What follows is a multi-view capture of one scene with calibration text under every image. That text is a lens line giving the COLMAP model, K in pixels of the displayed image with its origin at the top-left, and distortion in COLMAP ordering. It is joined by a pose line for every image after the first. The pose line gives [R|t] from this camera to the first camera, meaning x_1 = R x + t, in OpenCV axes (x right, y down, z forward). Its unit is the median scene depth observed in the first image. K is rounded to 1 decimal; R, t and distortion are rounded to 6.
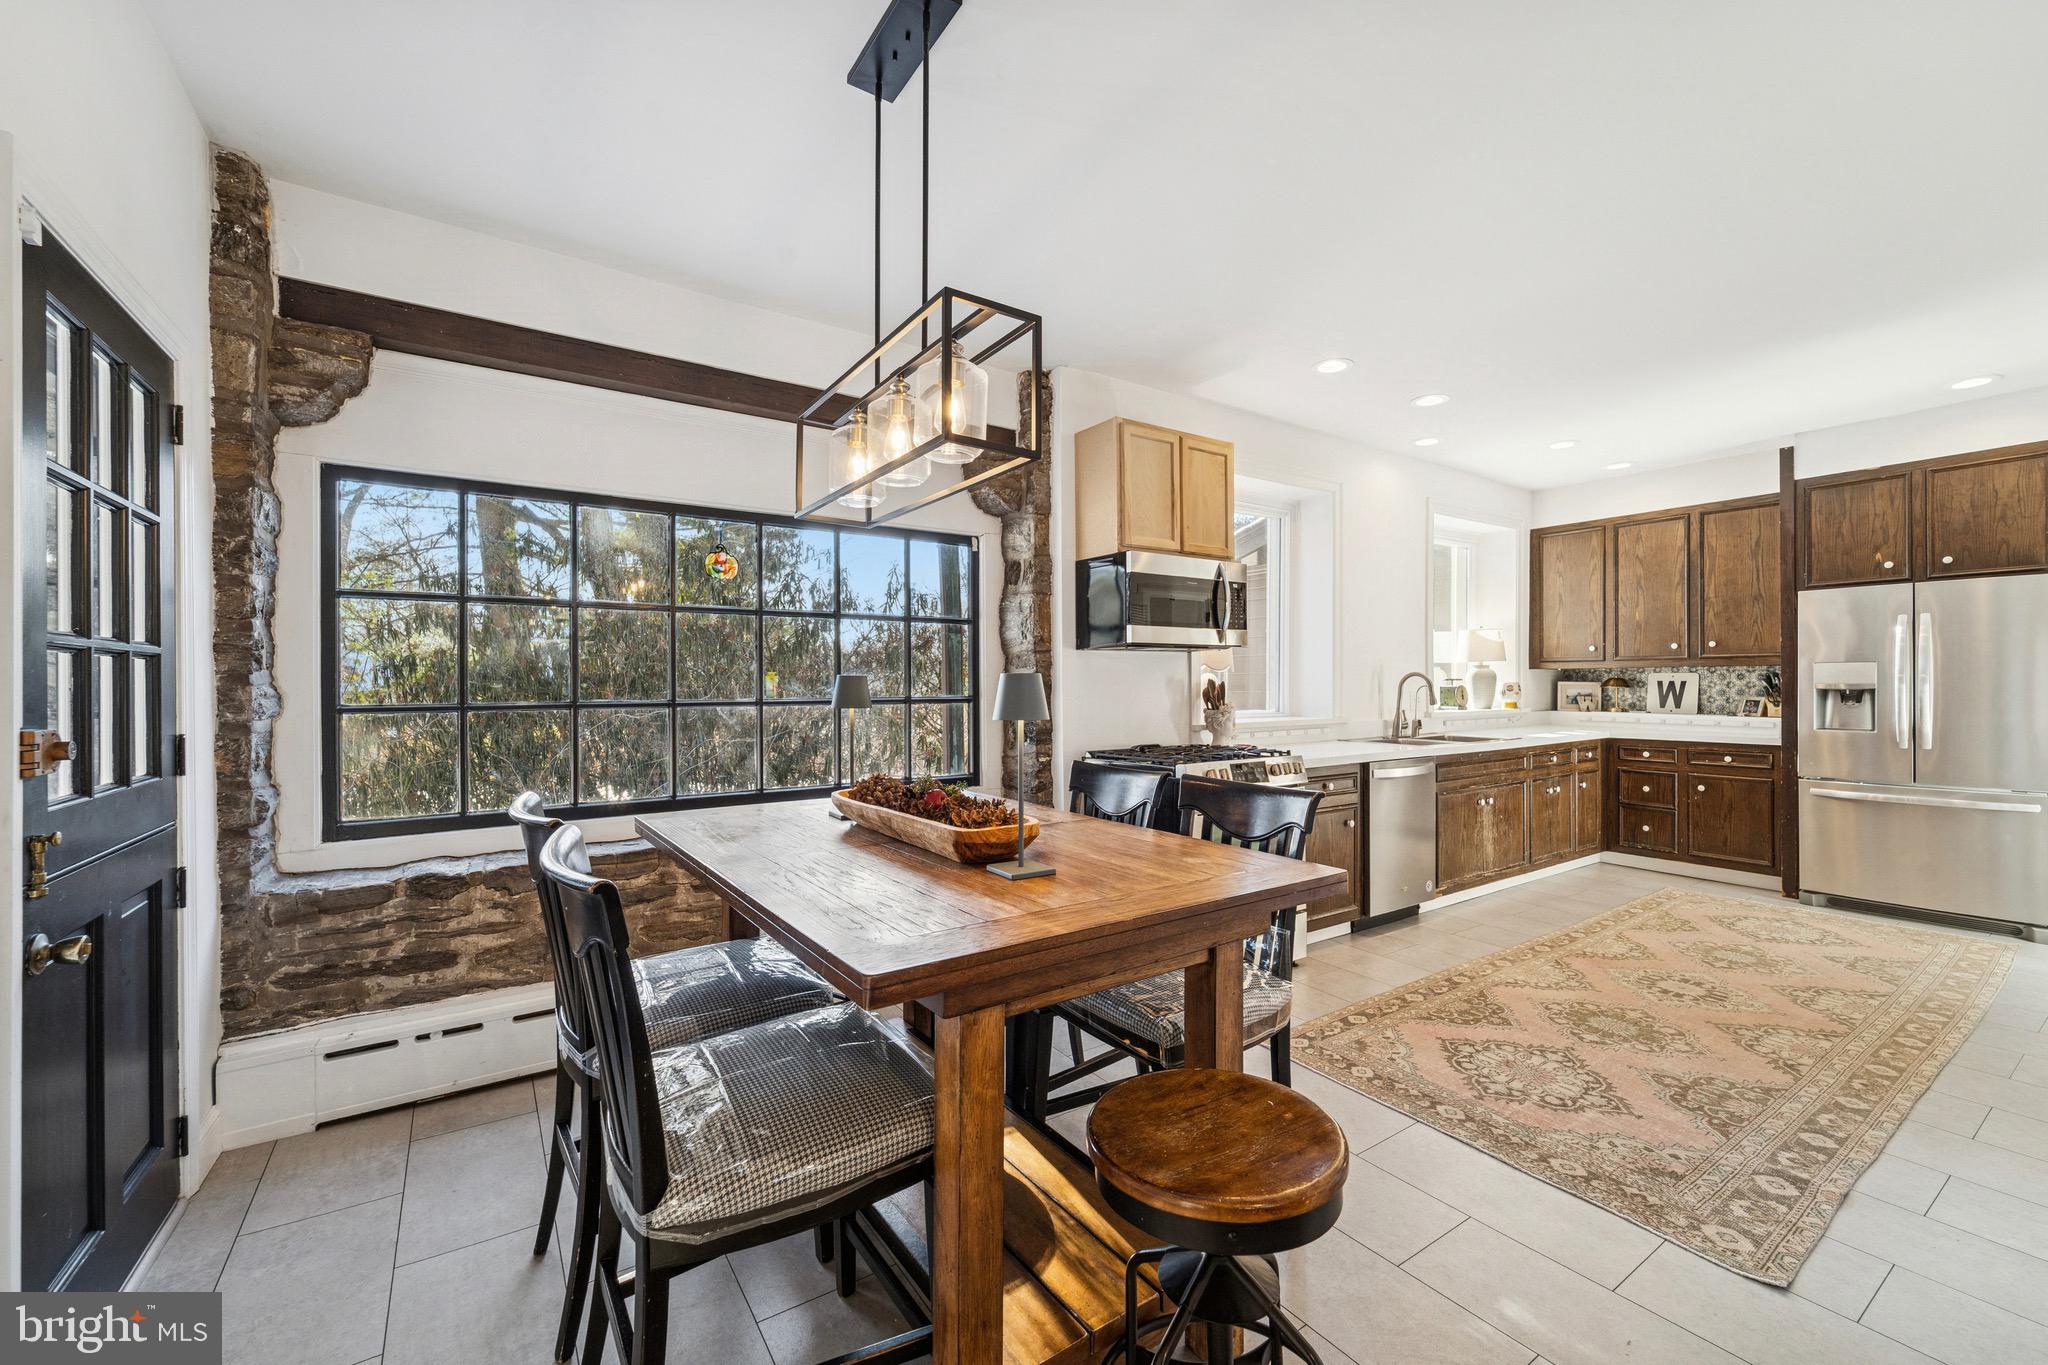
lens RADIAL K [[825.0, 0, 1025.3], [0, 825.0, 685.2], [0, 0, 1]] dist [0.001387, -0.001492]
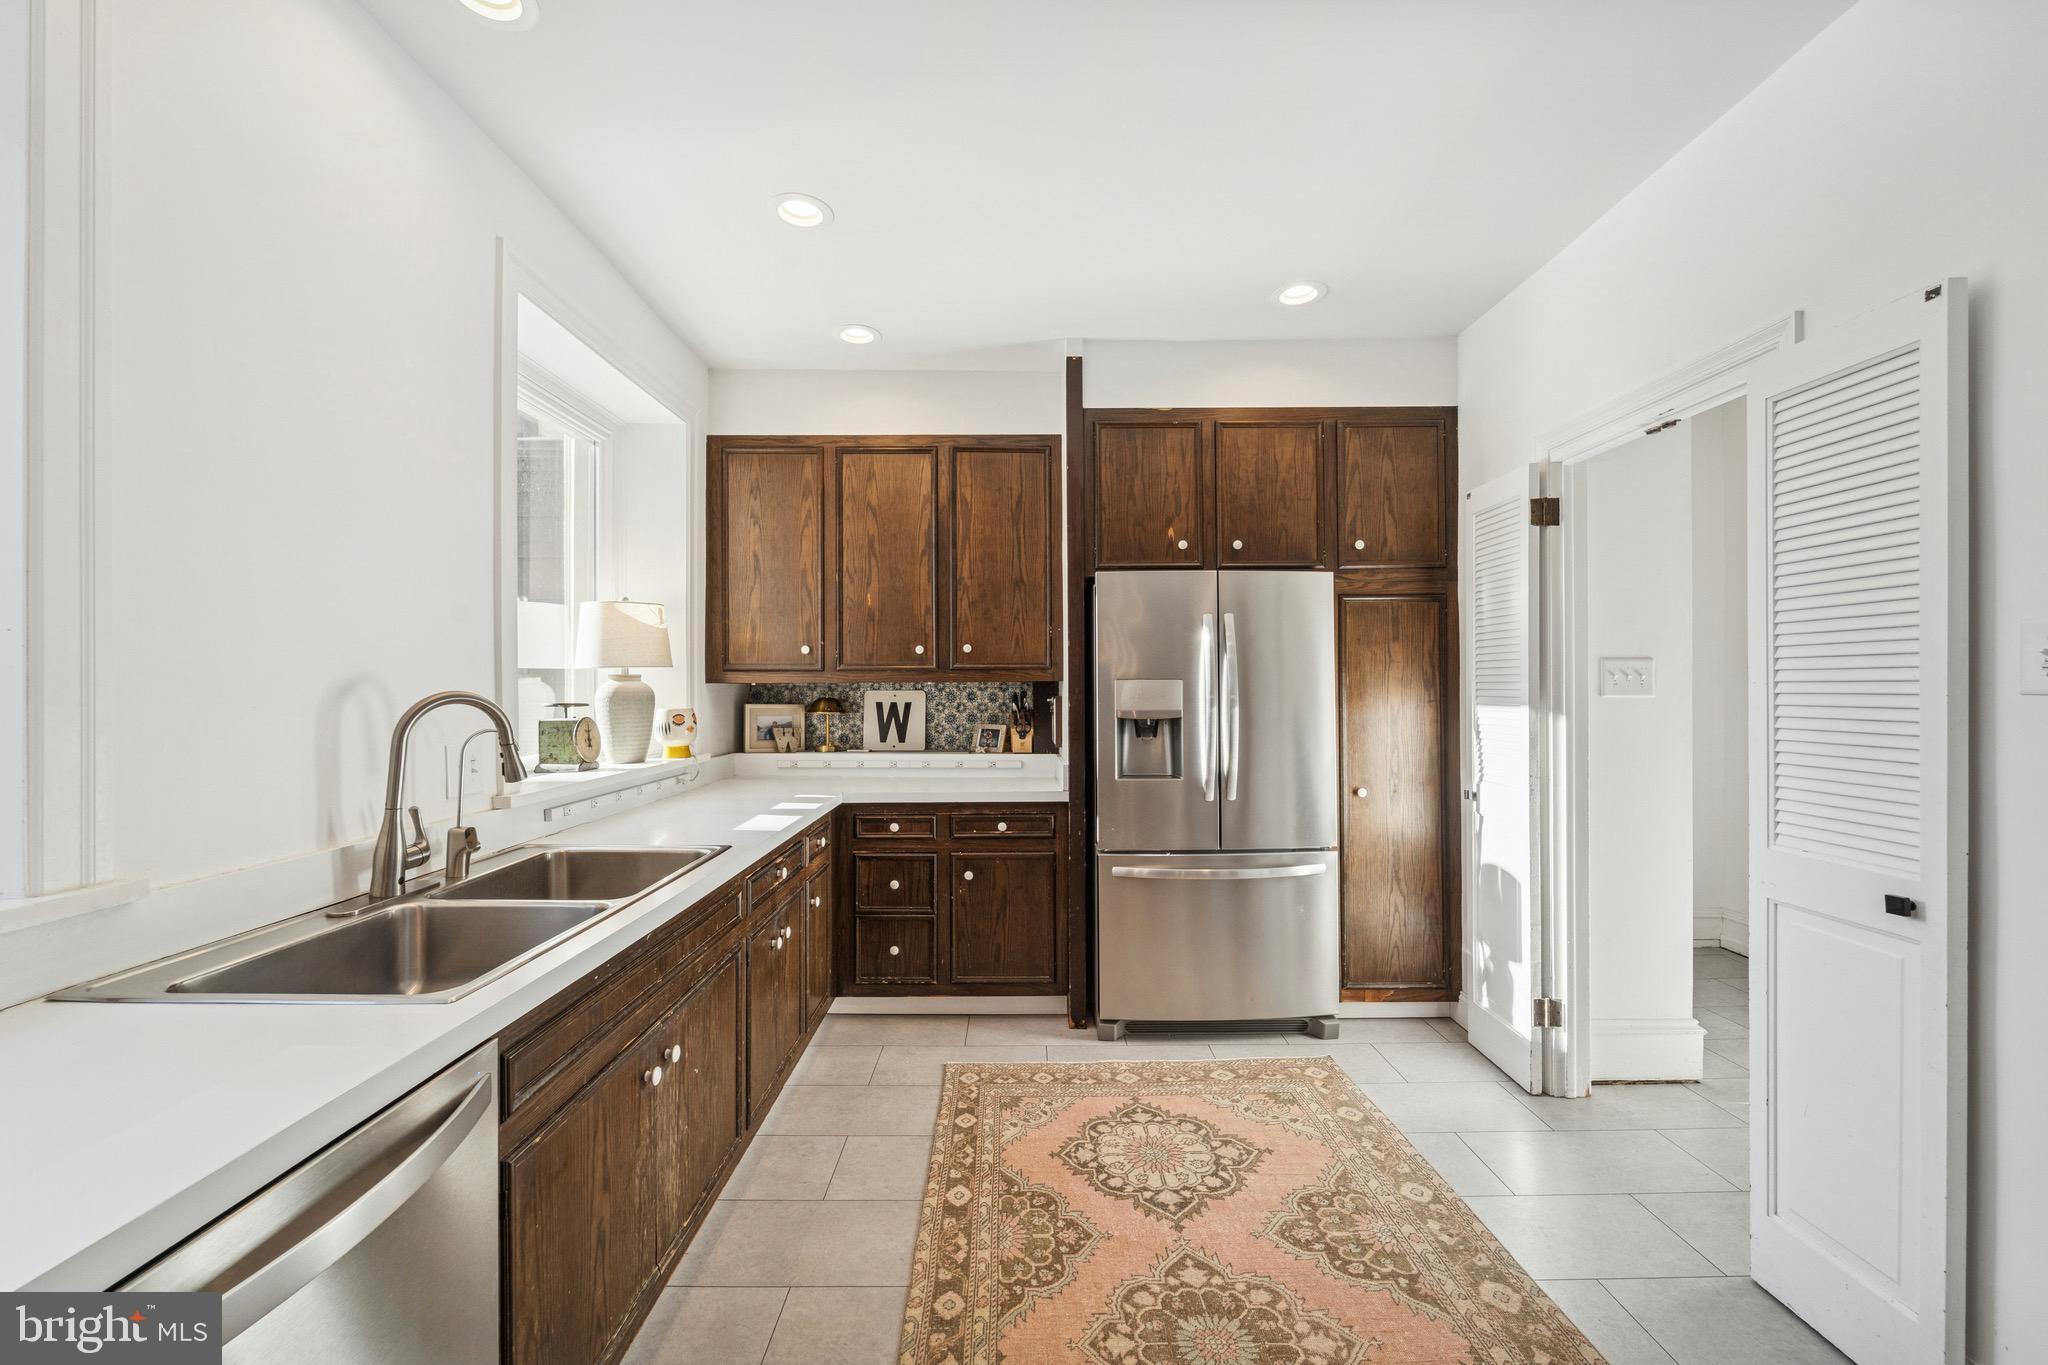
lens RADIAL K [[825.0, 0, 1030.6], [0, 825.0, 692.2], [0, 0, 1]] dist [0.001387, -0.001492]
pose [[0.550429, -0.001710, 0.834880, 0.366352], [0.003457, 0.999994, -0.000231, -0.017347], [-0.834875, 0.003014, 0.550432, 0.704440]]
